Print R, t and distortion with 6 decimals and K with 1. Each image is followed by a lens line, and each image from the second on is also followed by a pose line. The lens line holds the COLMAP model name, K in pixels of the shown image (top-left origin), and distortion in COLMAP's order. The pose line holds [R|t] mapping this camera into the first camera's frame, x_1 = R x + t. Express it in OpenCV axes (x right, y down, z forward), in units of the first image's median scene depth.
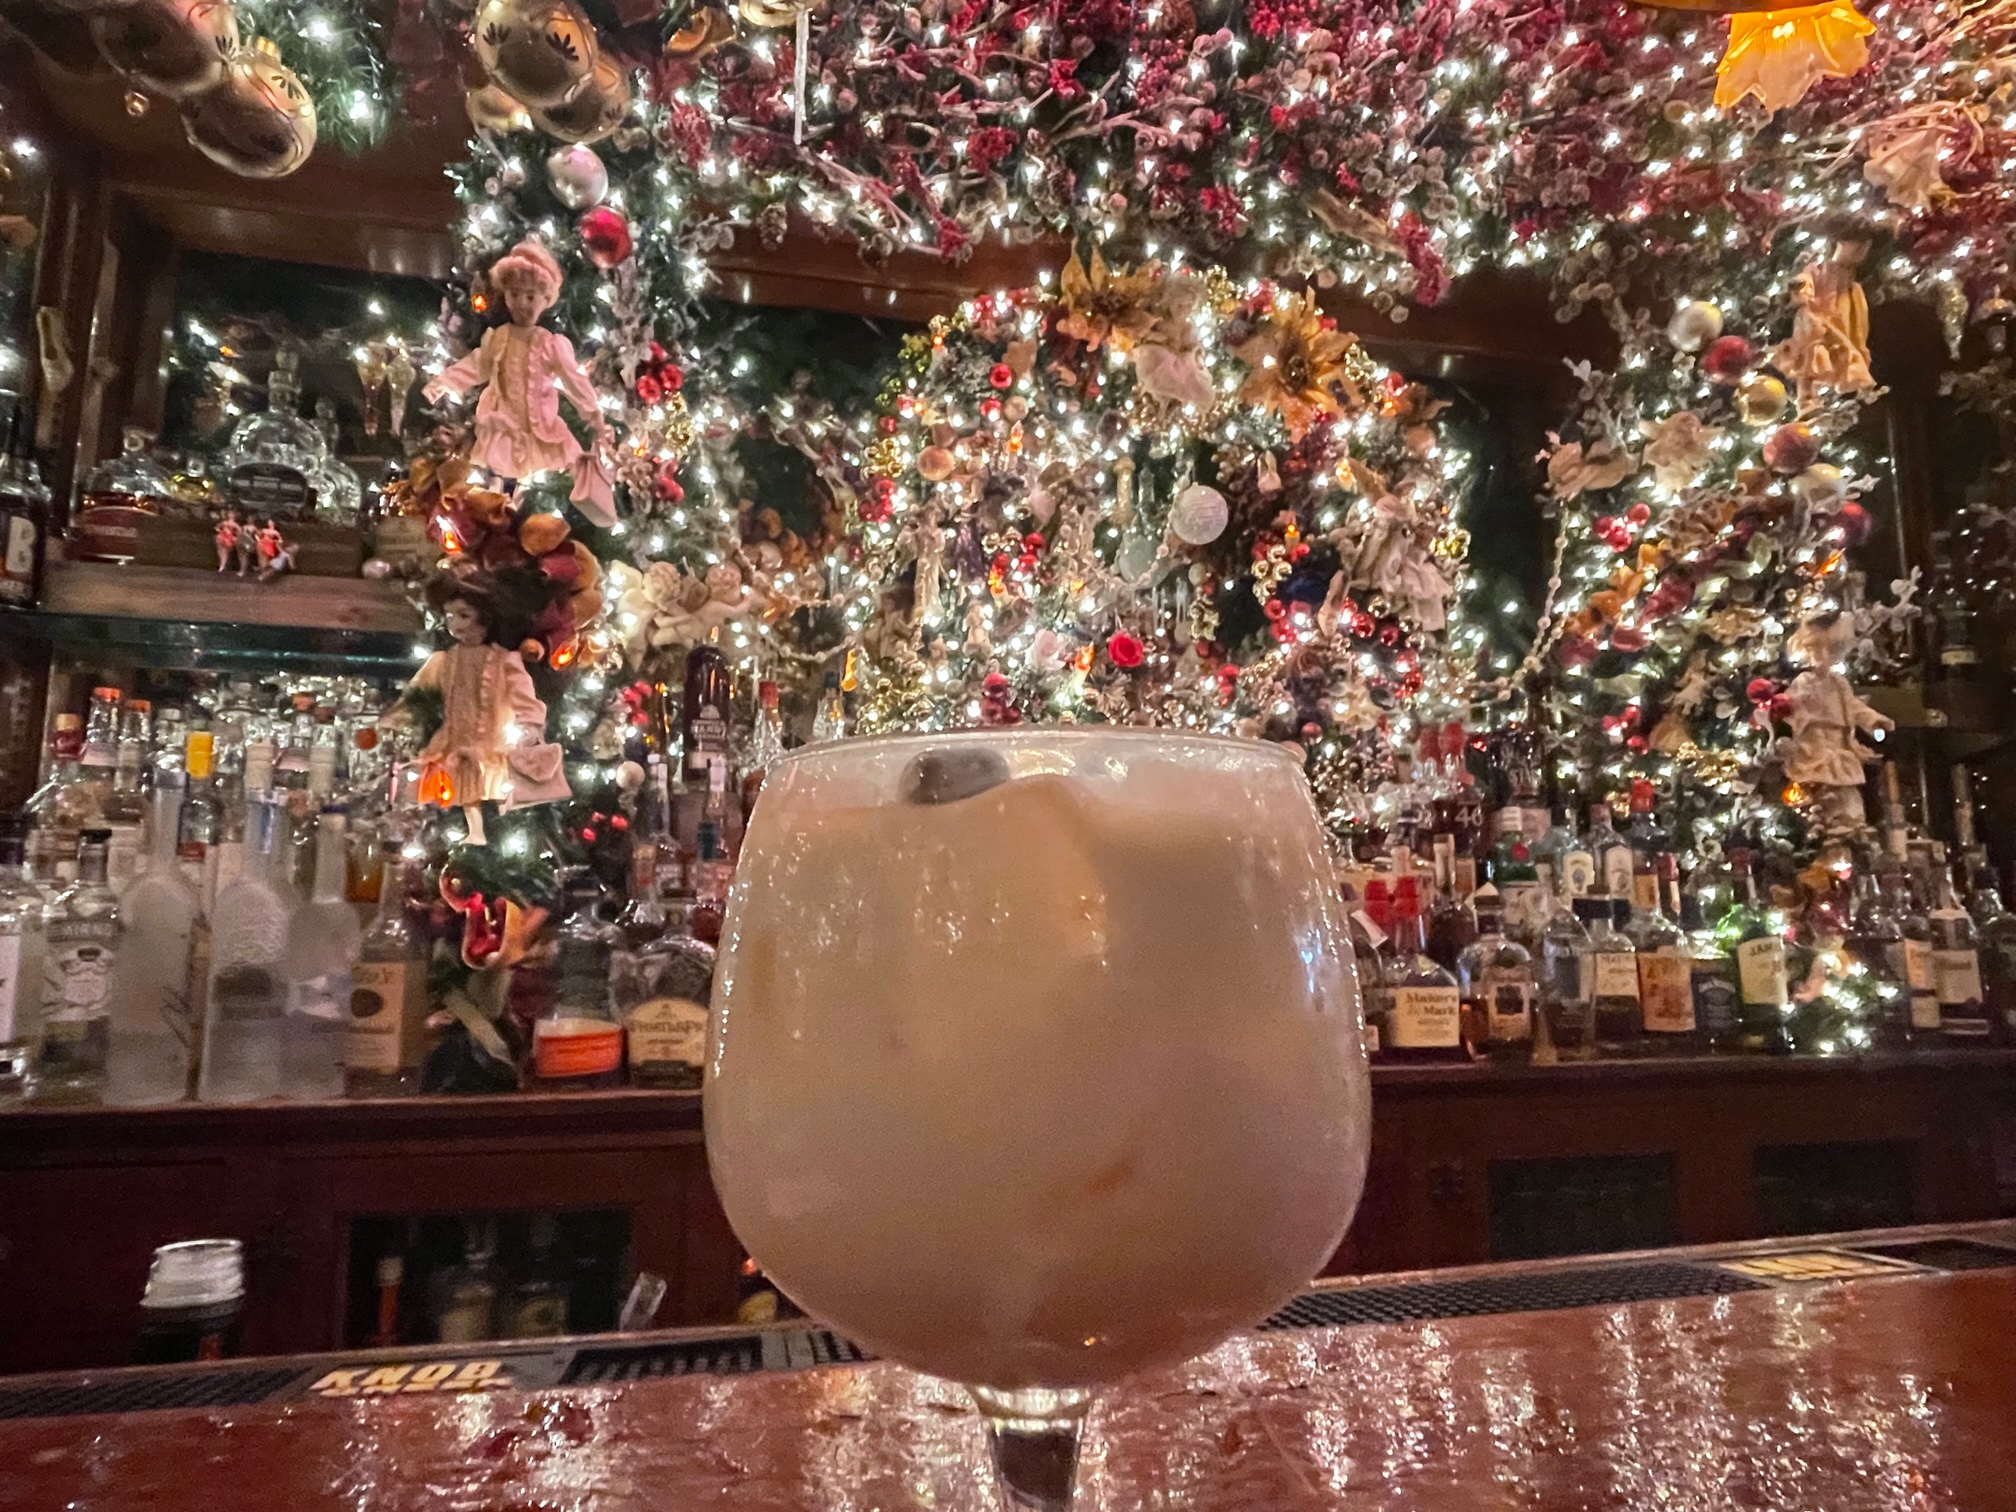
lens RADIAL K [[1186.7, 0, 1008.0], [0, 1186.7, 756.0], [0, 0, 1]] dist [0.005963, -0.015728]
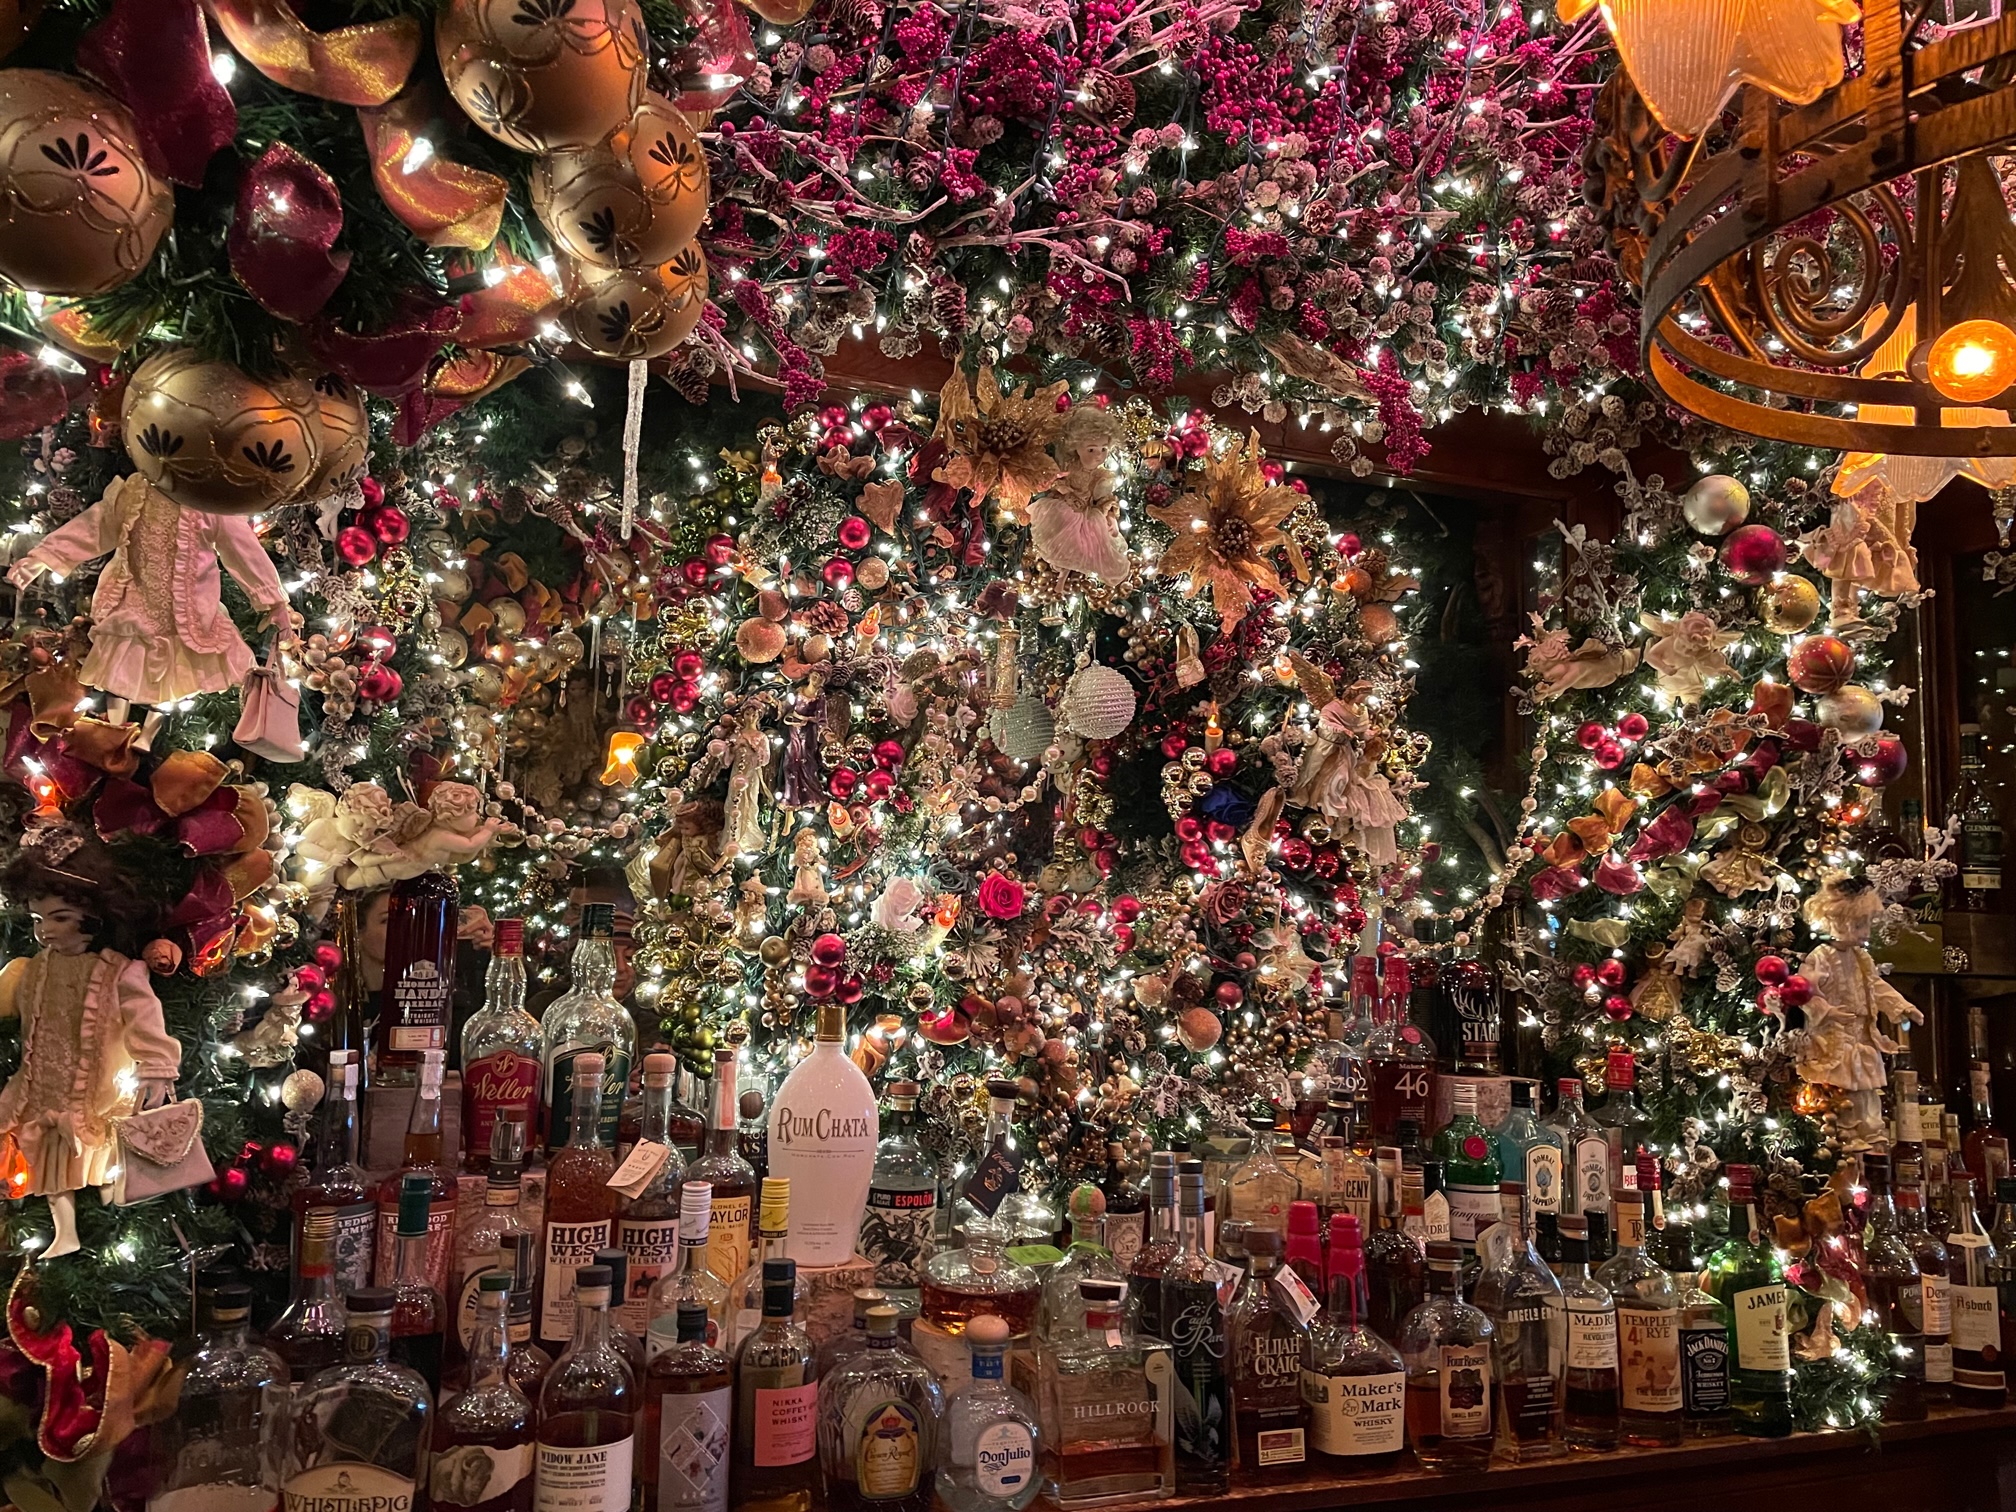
lens RADIAL K [[1487.5, 0, 1008.0], [0, 1487.5, 756.0], [0, 0, 1]] dist [0.110942, -0.135739]
pose [[0.989473, 0.045896, 0.137245, -0.032193], [-0.047166, 0.998869, 0.006008, -0.183709], [-0.136814, -0.012418, 0.990519, 0.045597]]
